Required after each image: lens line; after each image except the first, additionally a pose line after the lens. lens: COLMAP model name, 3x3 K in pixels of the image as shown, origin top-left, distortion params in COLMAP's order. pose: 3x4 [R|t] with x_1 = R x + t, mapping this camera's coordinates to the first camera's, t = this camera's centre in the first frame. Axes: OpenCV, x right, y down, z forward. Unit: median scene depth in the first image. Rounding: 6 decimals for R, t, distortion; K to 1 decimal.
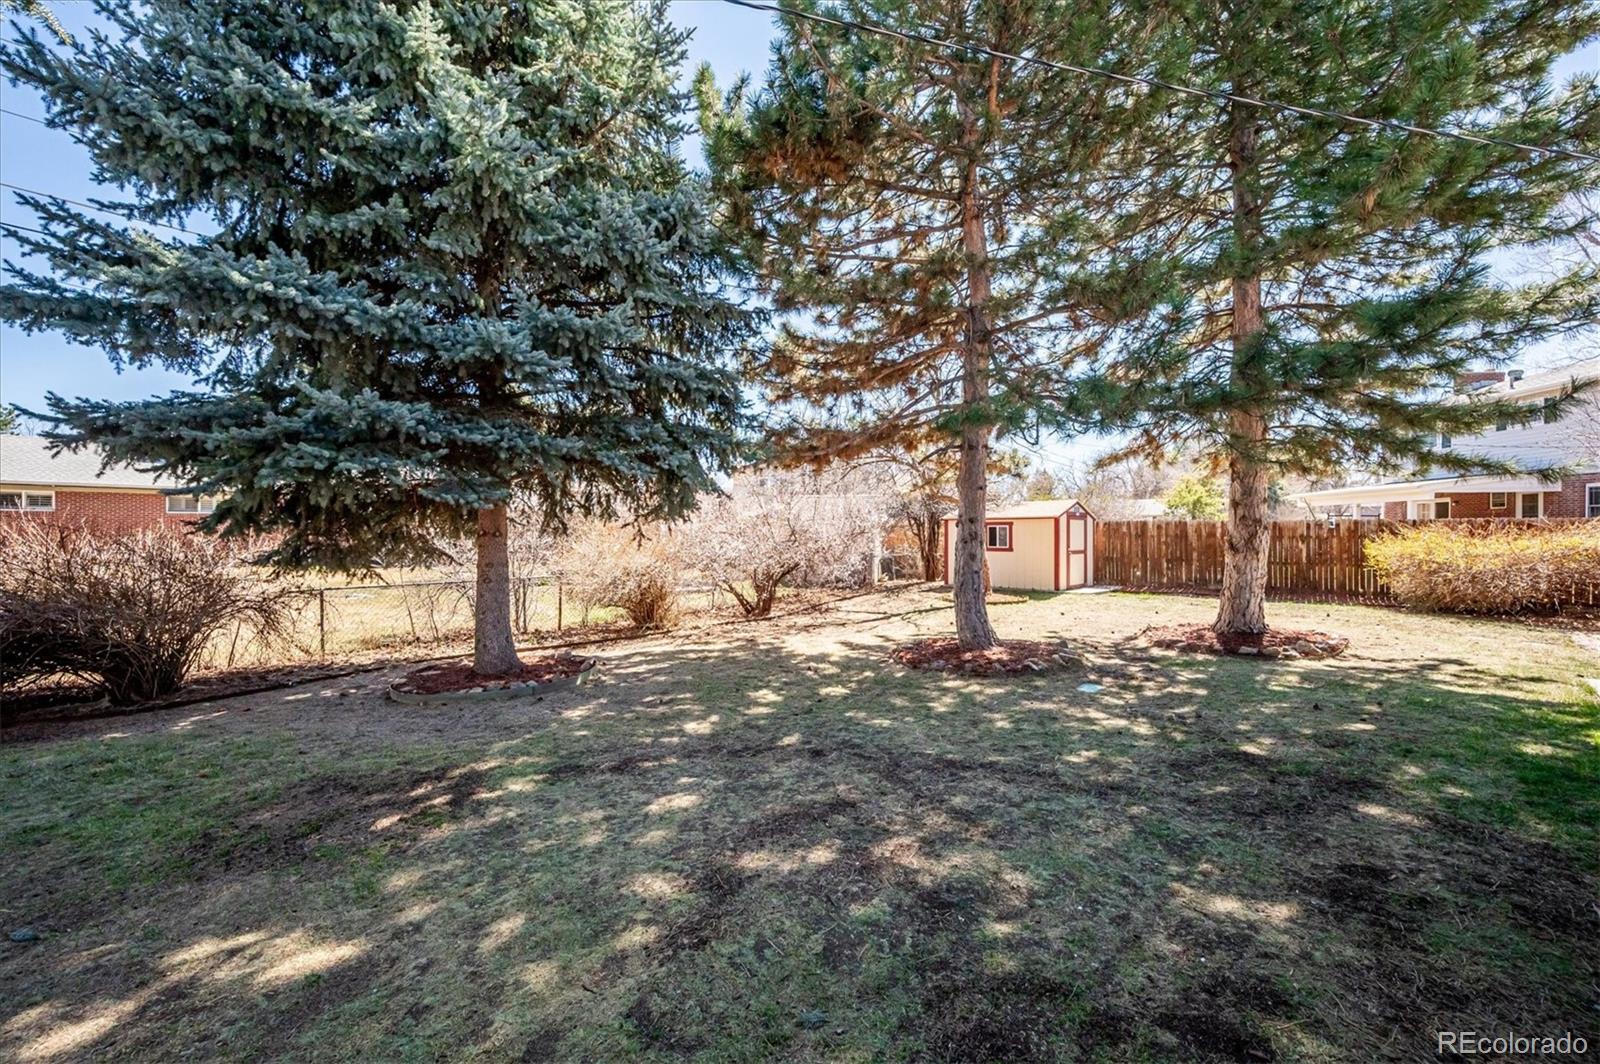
lens RADIAL K [[614.0, 0, 782.6], [0, 614.0, 535.2], [0, 0, 1]] dist [-0.000153, 0.000365]
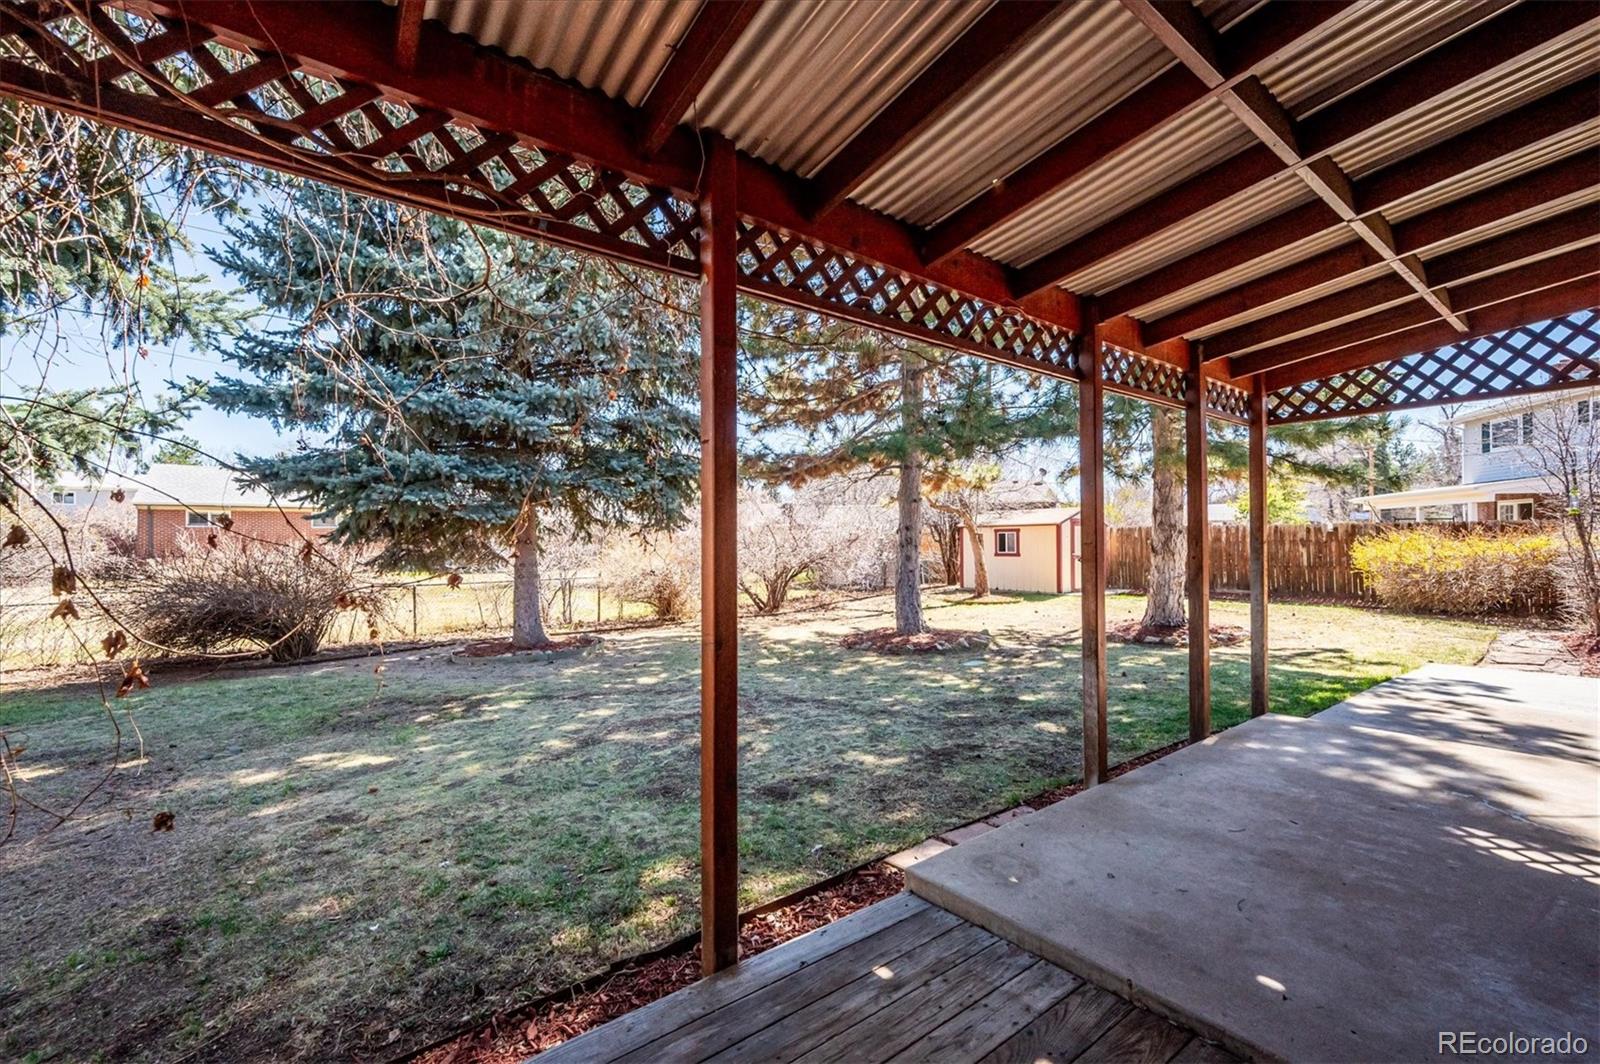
lens RADIAL K [[627.5, 0, 795.8], [0, 627.5, 538.1], [0, 0, 1]] dist [0.004490, 0.000122]
pose [[0.991018, -0.007703, -0.133505, 0.287443], [0.006371, 0.999926, -0.010399, 0.007565], [0.133575, 0.009455, 0.990994, -0.270258]]
